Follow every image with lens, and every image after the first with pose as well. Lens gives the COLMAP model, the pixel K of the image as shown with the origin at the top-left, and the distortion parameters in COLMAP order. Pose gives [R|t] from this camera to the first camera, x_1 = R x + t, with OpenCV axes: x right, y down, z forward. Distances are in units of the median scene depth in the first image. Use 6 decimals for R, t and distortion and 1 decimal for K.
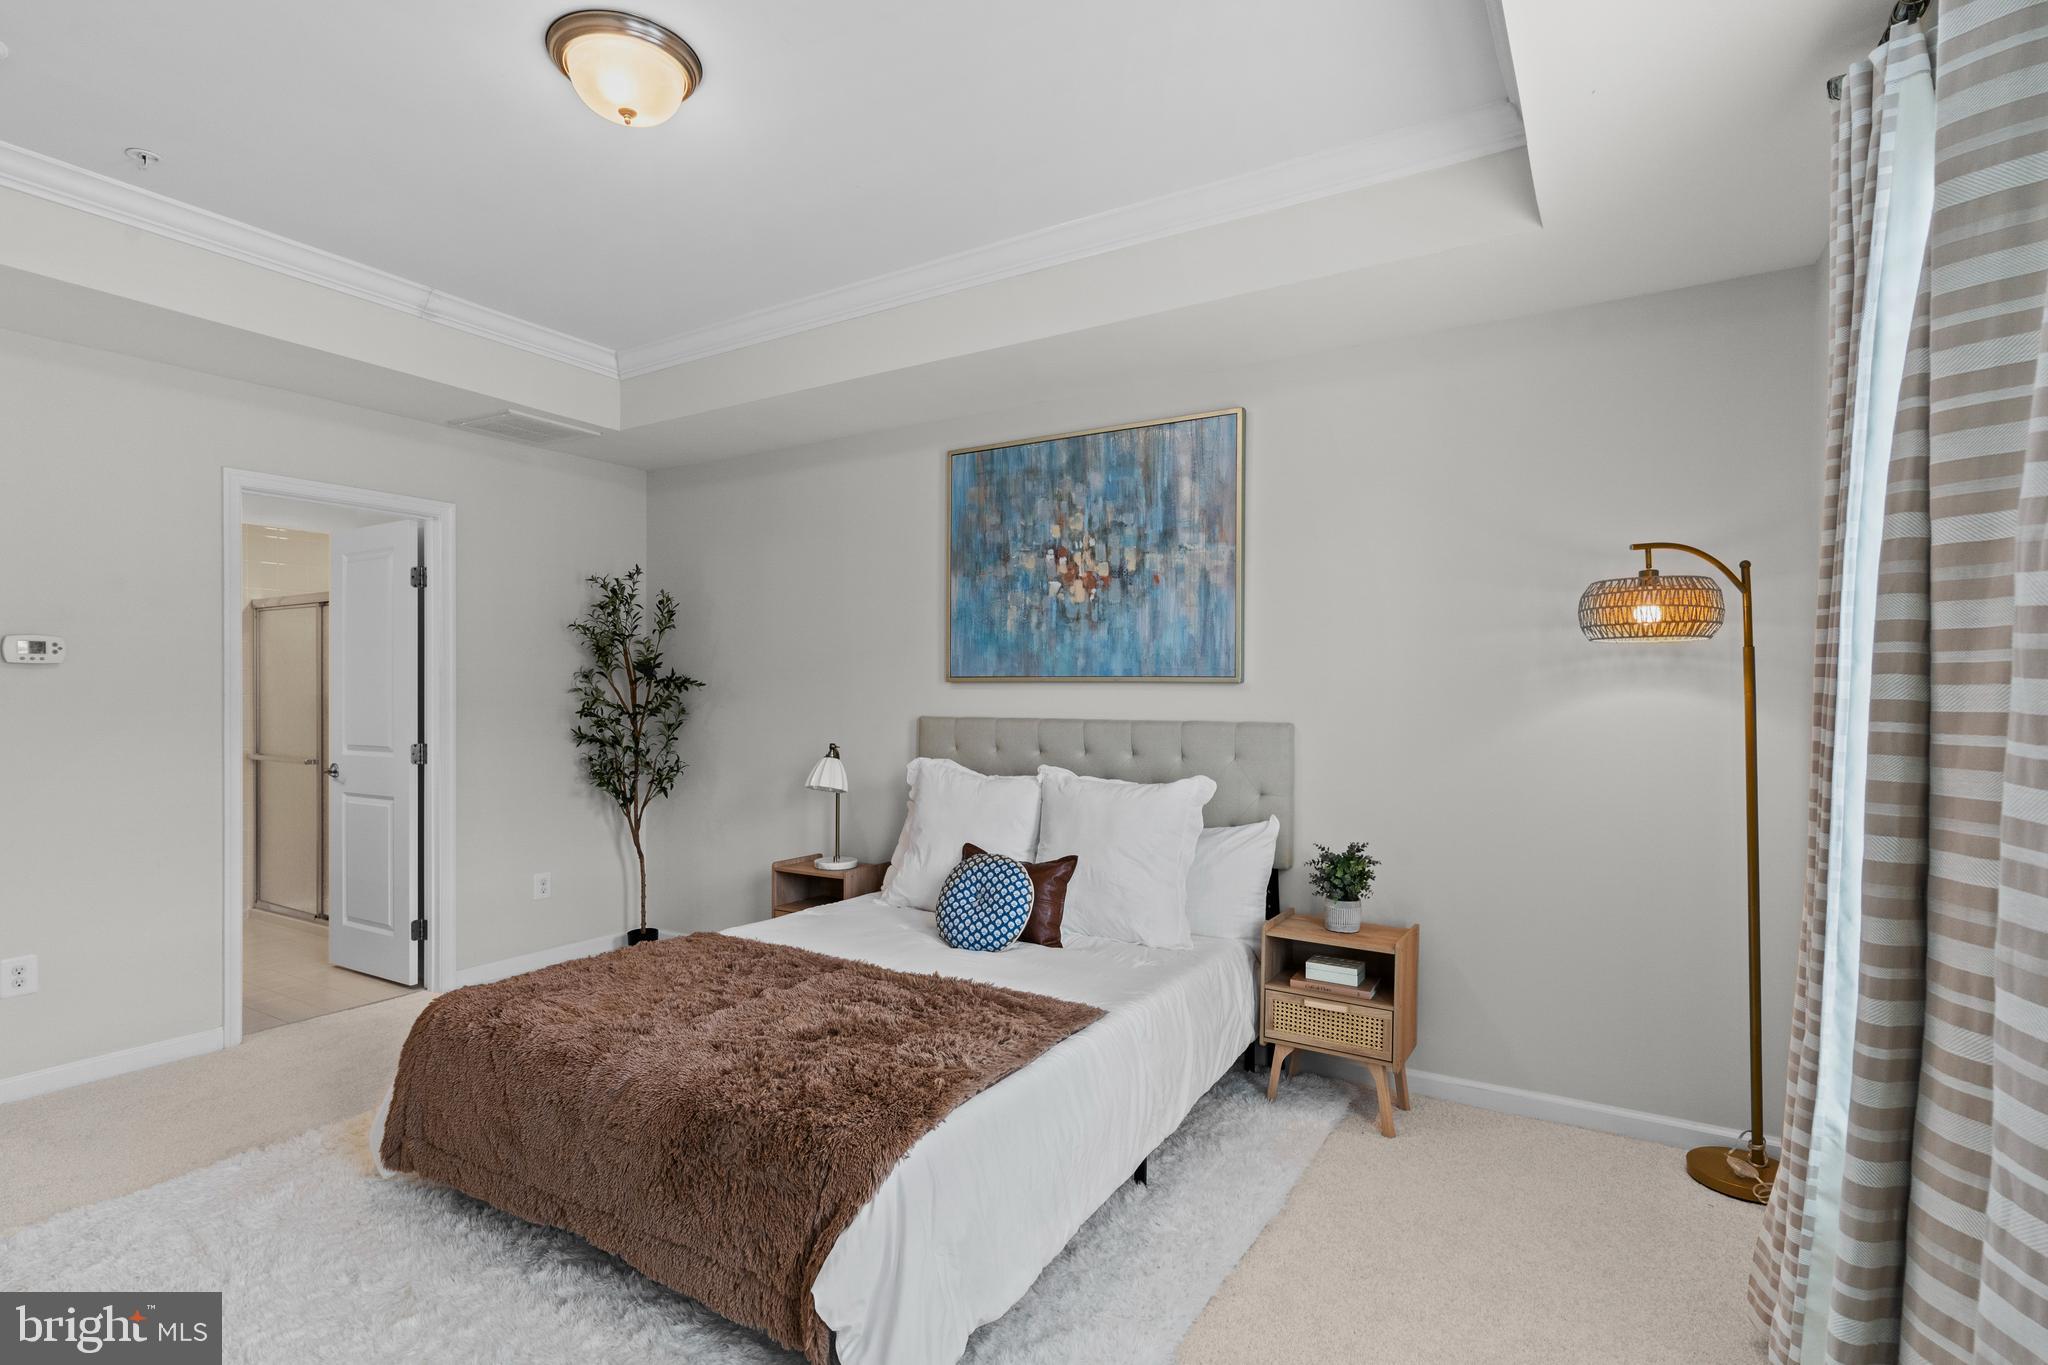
lens RADIAL K [[999.4, 0, 1021.8], [0, 999.4, 697.7], [0, 0, 1]] dist [0.003366, 0.000414]
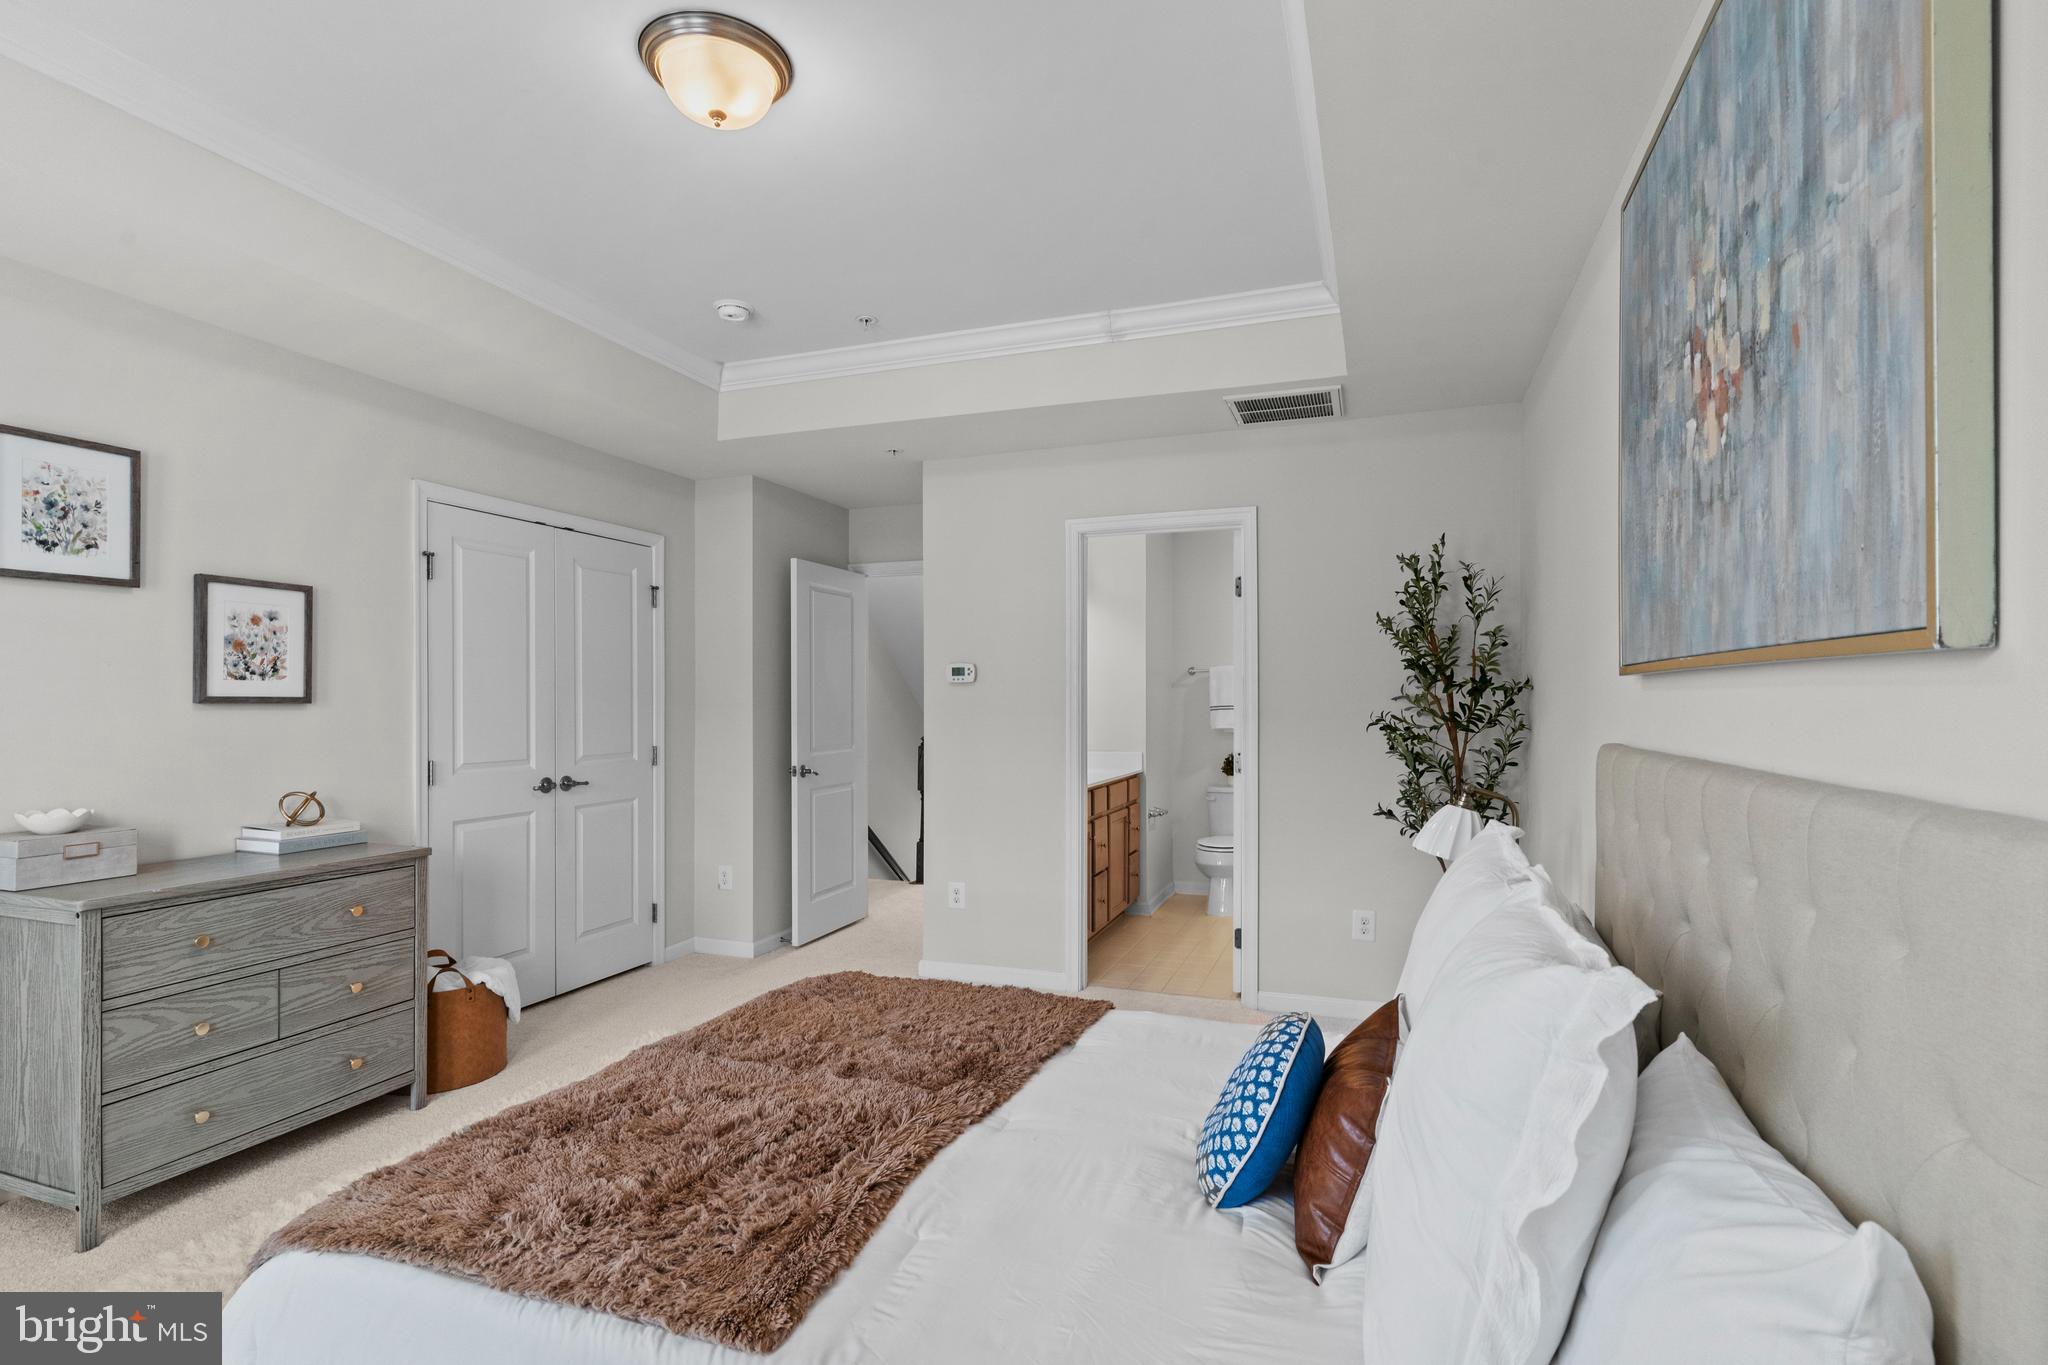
lens RADIAL K [[999.4, 0, 1021.8], [0, 999.4, 697.7], [0, 0, 1]] dist [0.003366, 0.000414]
pose [[0.203153, -0.008194, -0.979113, 0.394632], [-0.002307, 0.999958, -0.008847, 0.000542], [0.979144, 0.004056, 0.203126, 0.690025]]
